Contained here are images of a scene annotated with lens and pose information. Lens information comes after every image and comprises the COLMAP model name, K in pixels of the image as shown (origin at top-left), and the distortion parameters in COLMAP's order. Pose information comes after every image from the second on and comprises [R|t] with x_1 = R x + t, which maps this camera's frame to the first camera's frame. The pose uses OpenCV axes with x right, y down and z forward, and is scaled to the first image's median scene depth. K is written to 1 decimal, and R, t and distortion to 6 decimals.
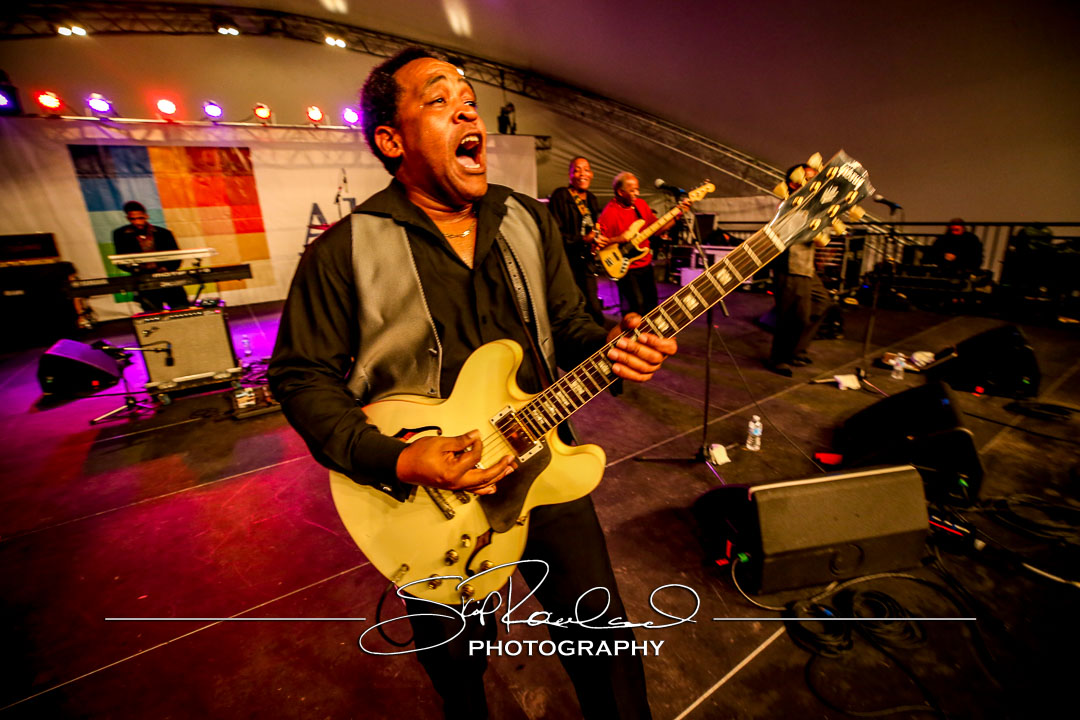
lens RADIAL K [[489.2, 0, 540.5], [0, 489.2, 360.4], [0, 0, 1]] dist [-0.047422, 0.014578]
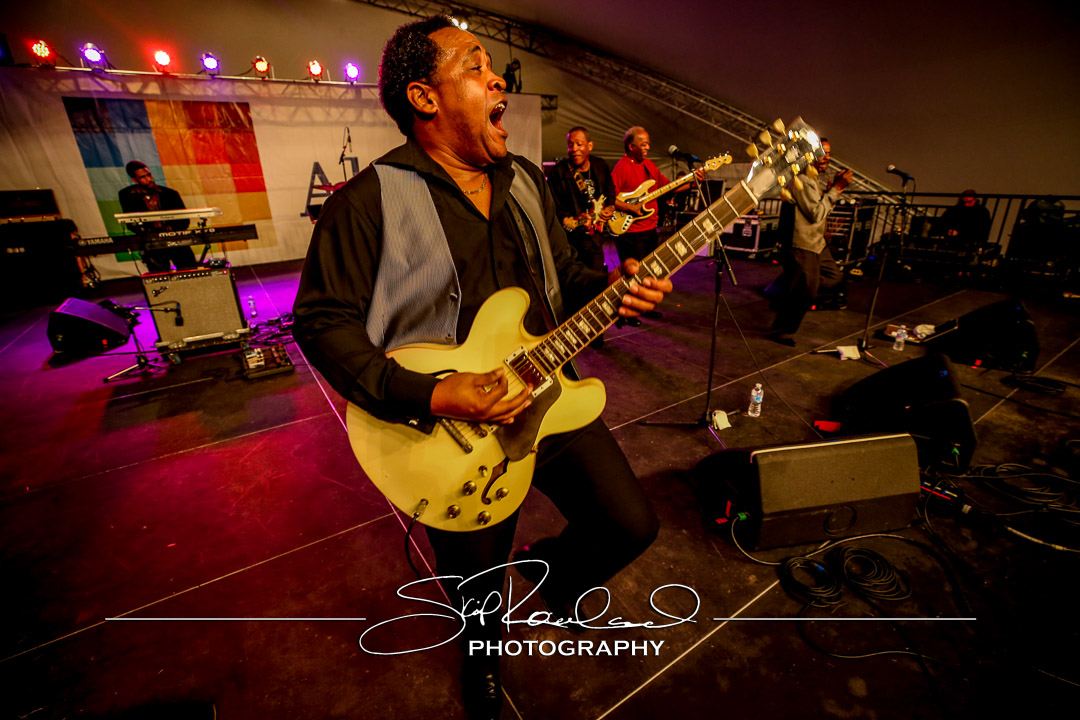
lens RADIAL K [[489.2, 0, 540.5], [0, 489.2, 360.4], [0, 0, 1]] dist [-0.047422, 0.014578]
pose [[0.999863, 0.016527, 0.000443, -0.010026], [-0.016518, 0.997394, 0.070230, 0.000683], [0.000719, -0.070227, 0.997531, -0.011375]]
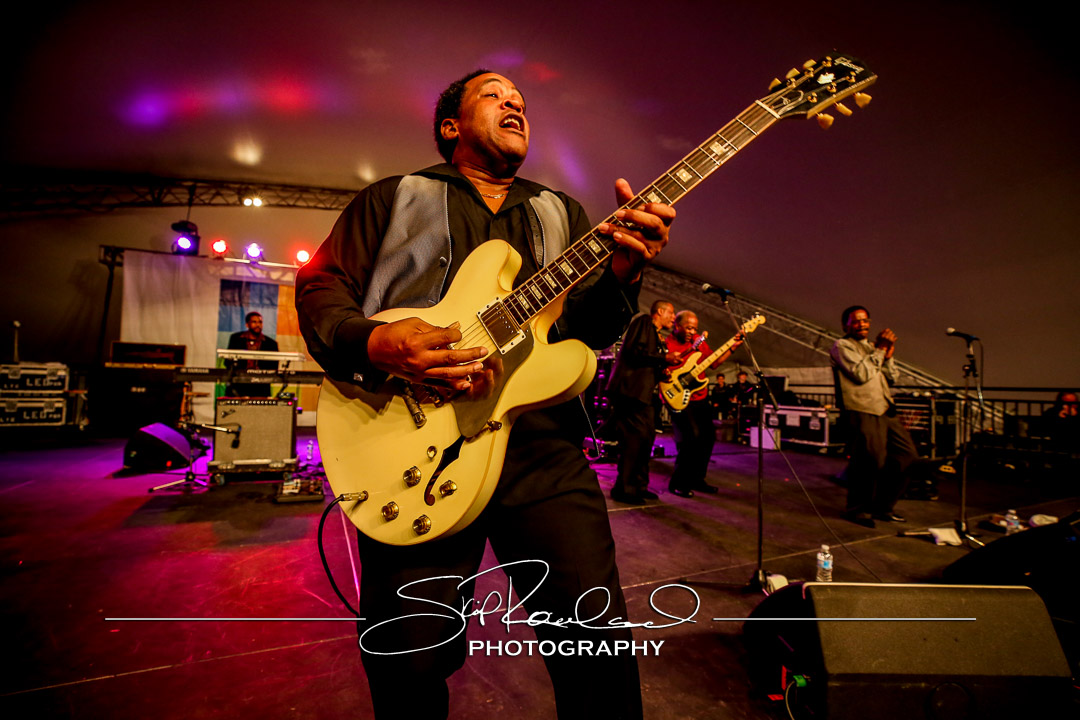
lens RADIAL K [[488.8, 0, 540.0], [0, 488.8, 360.0], [0, 0, 1]] dist [-0.048014, 0.014599]
pose [[0.985434, 0.067362, -0.156147, 0.036701], [-0.116446, 0.936455, -0.330897, 0.088082], [0.123935, 0.344260, 0.930659, 0.025474]]
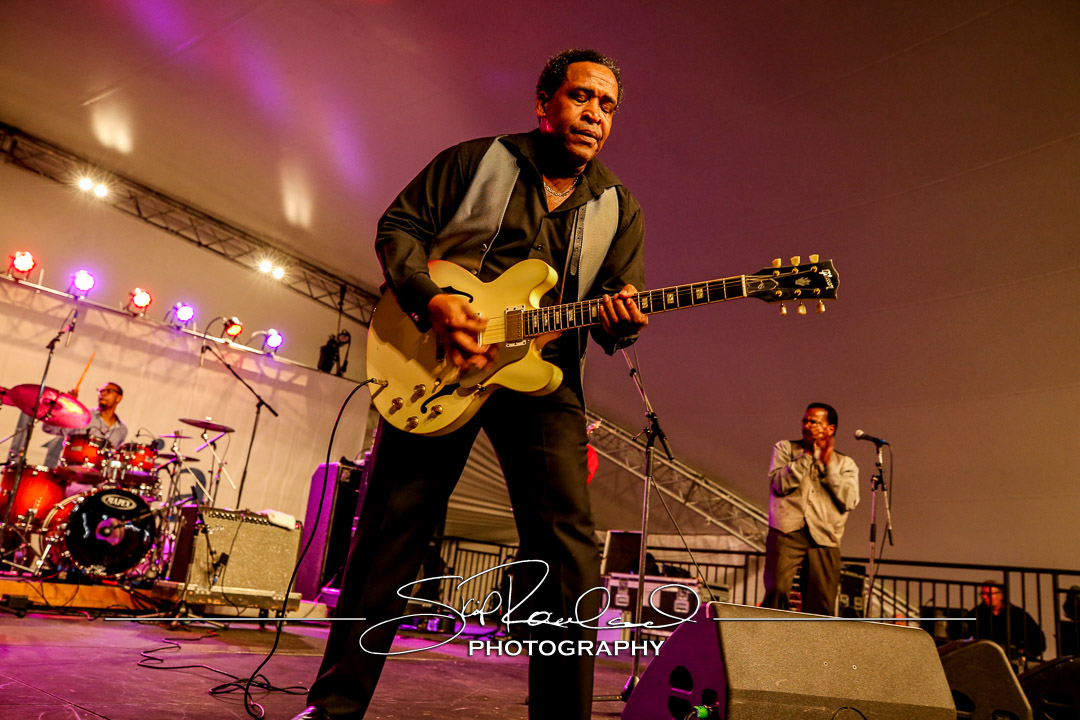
lens RADIAL K [[895.1, 0, 540.0], [0, 895.1, 360.0], [0, 0, 1]] dist [0.014858, 0.010443]
pose [[0.961857, 0.208632, 0.176928, -0.039271], [-0.083234, 0.839322, -0.537225, 0.261905], [-0.260582, 0.502007, 0.824673, -0.069880]]
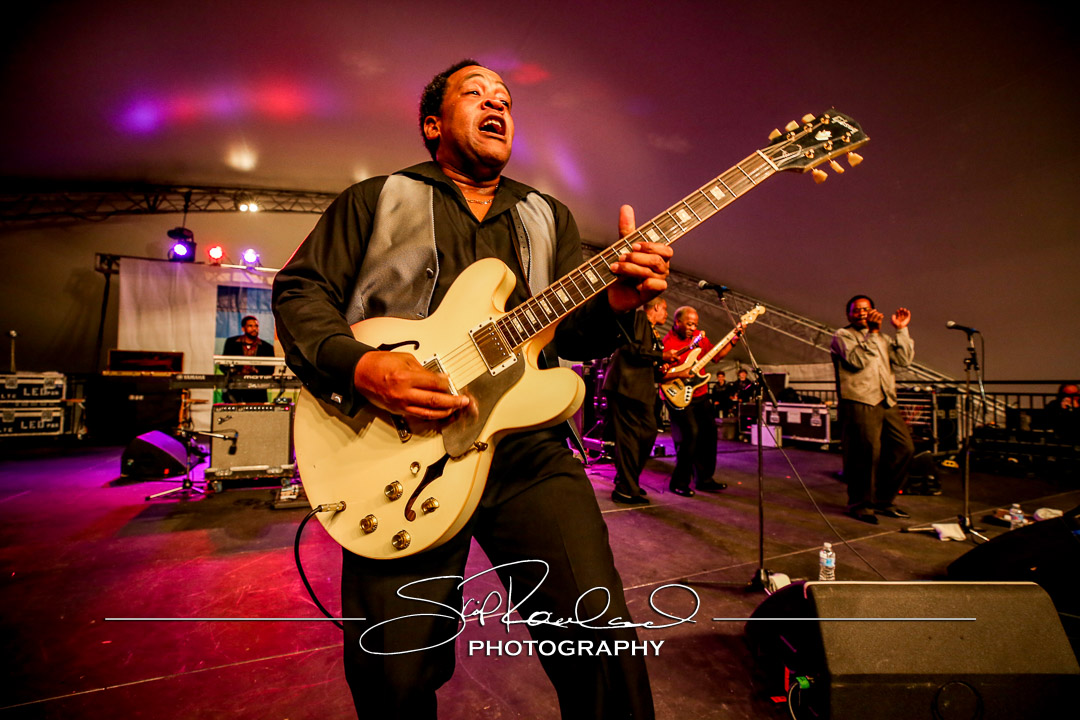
lens RADIAL K [[489.2, 0, 540.5], [0, 489.2, 360.4], [0, 0, 1]] dist [-0.047422, 0.014578]
pose [[0.986440, 0.050497, -0.156158, 0.040883], [-0.100702, 0.937551, -0.332952, 0.086985], [0.129593, 0.344162, 0.929924, 0.031502]]
